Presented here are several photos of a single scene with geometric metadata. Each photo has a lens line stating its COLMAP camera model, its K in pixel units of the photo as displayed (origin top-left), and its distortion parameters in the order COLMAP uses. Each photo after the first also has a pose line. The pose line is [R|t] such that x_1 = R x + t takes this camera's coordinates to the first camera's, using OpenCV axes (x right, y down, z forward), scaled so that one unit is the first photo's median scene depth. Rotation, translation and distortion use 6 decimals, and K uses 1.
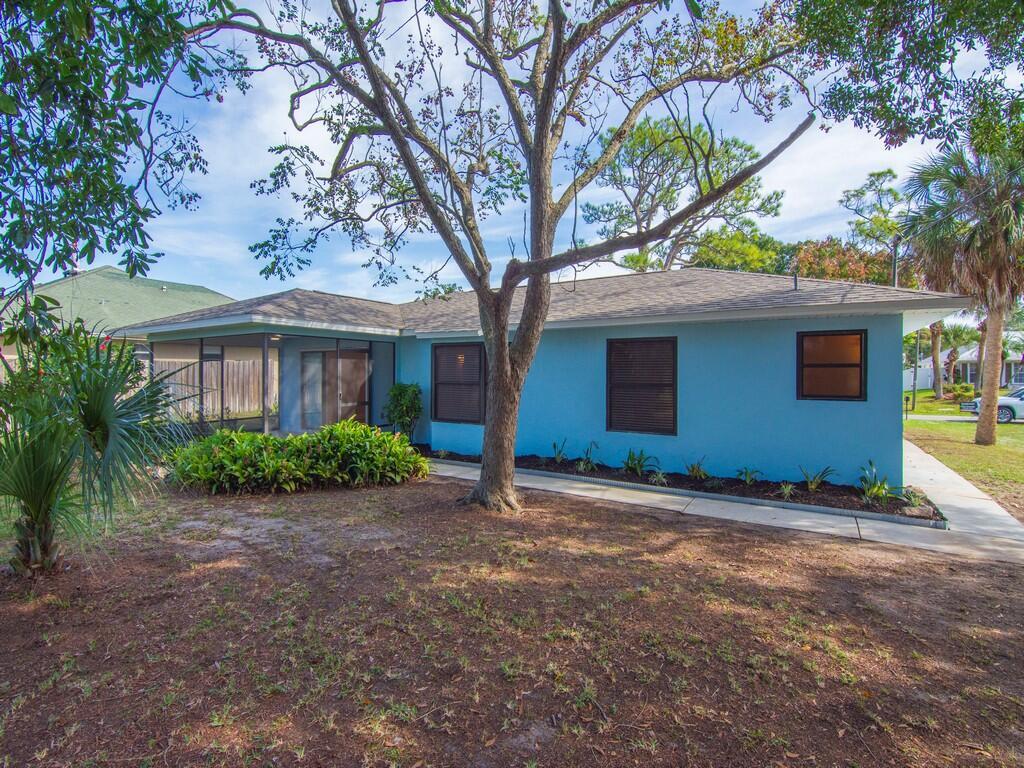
lens RADIAL K [[492.2, 0, 512.0], [0, 492.2, 384.0], [0, 0, 1]] dist [-0.011964, 0.000161]
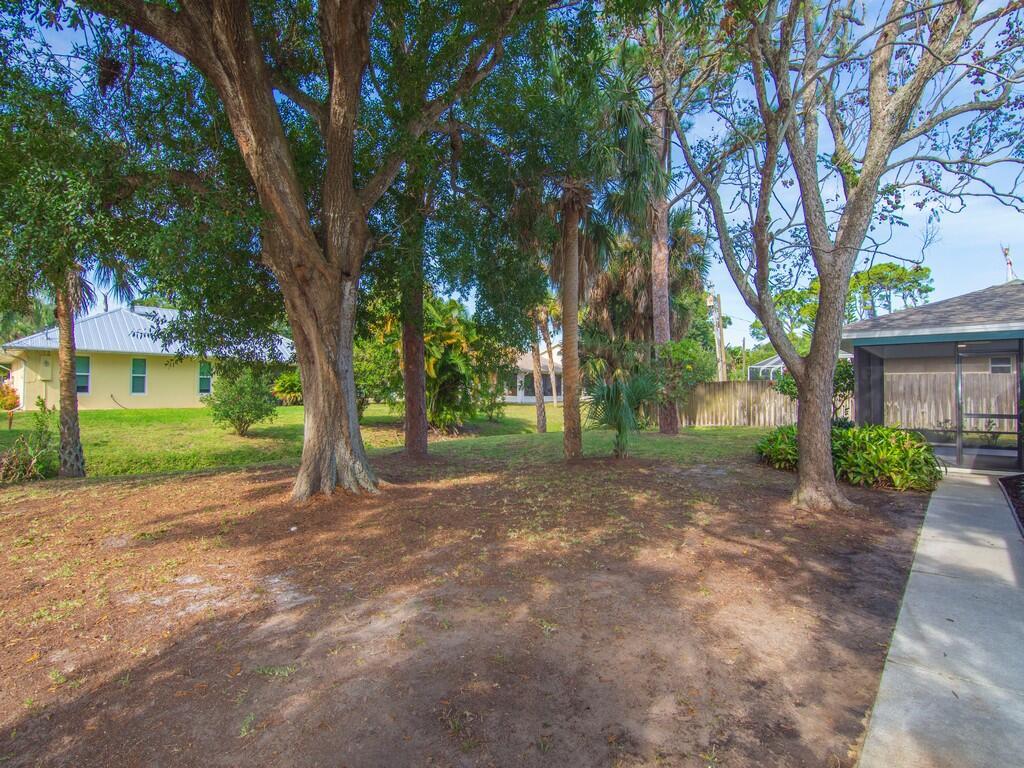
lens RADIAL K [[491.3, 0, 512.0], [0, 491.3, 384.0], [0, 0, 1]] dist [0.000651, 0.001096]
pose [[-0.193652, -0.015288, -0.980951, 1.057222], [-0.022196, 0.999691, -0.011199, 0.022428], [0.980819, 0.019605, -0.193932, 0.561307]]
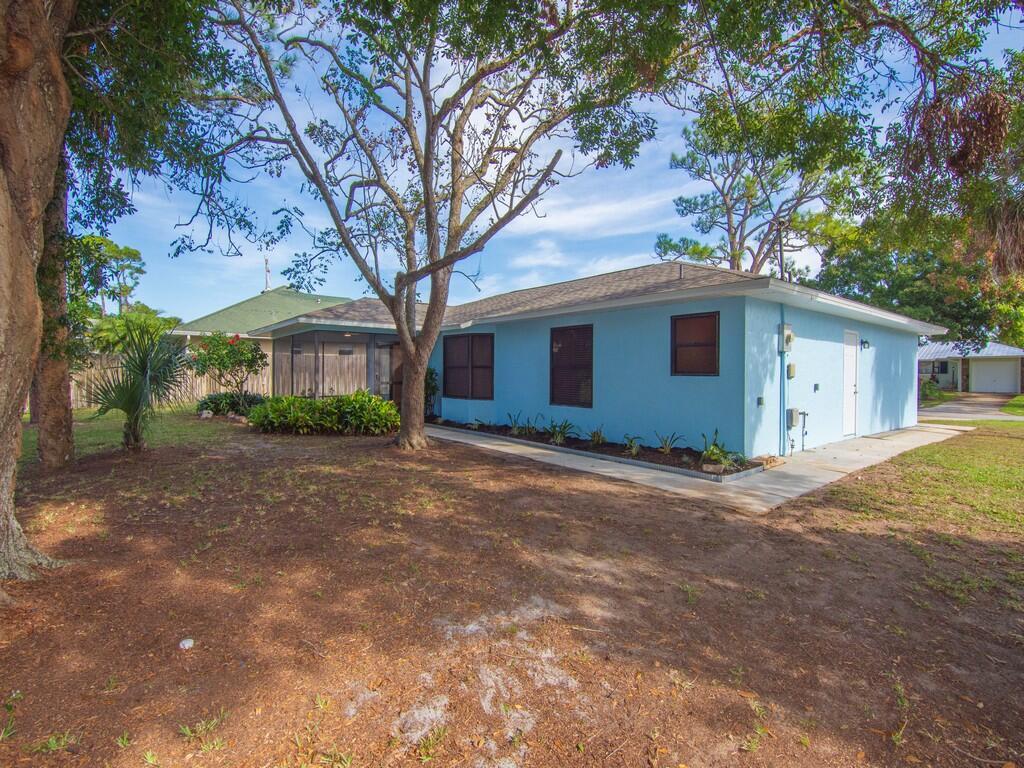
lens RADIAL K [[491.3, 0, 512.0], [0, 491.3, 384.0], [0, 0, 1]] dist [0.000651, 0.001096]
pose [[0.941855, 0.011286, -0.335830, 0.683466], [-0.011574, 0.999932, 0.001145, 0.059848], [0.335820, 0.002809, 0.941922, -0.214083]]
